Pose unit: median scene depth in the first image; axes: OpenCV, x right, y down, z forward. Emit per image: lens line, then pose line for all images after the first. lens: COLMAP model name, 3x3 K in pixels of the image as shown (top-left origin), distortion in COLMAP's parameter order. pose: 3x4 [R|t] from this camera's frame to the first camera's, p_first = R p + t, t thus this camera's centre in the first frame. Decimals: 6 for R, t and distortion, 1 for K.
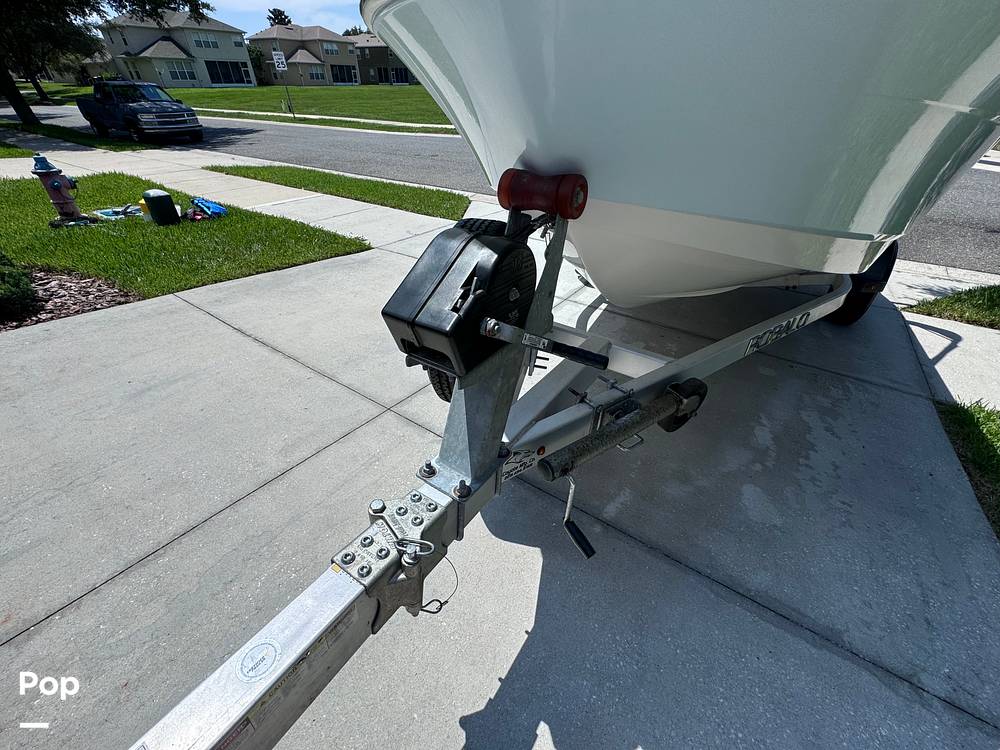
lens RADIAL K [[406.0, 0, 500.0], [0, 406.0, 375.0], [0, 0, 1]] dist [-0.001741, -0.000139]
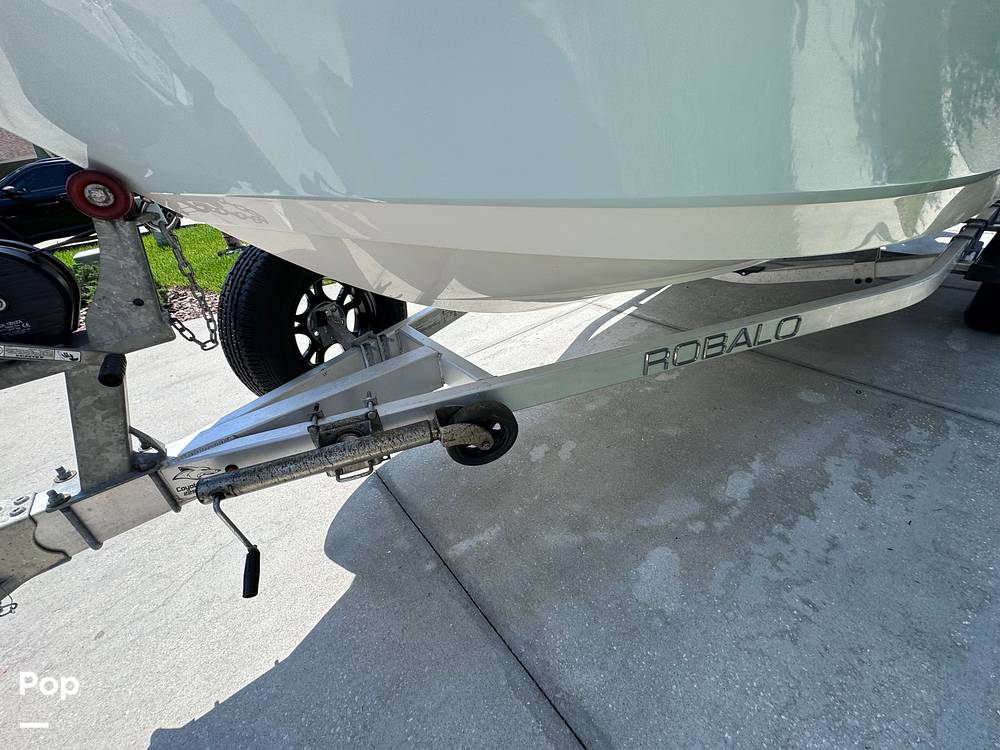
lens RADIAL K [[406.0, 0, 500.0], [0, 406.0, 375.0], [0, 0, 1]] dist [-0.001741, -0.000139]
pose [[0.940326, 0.040825, -0.337816, 0.499825], [-0.045609, 0.998940, -0.006234, -0.024373], [0.337204, 0.021270, 0.941191, 0.169650]]
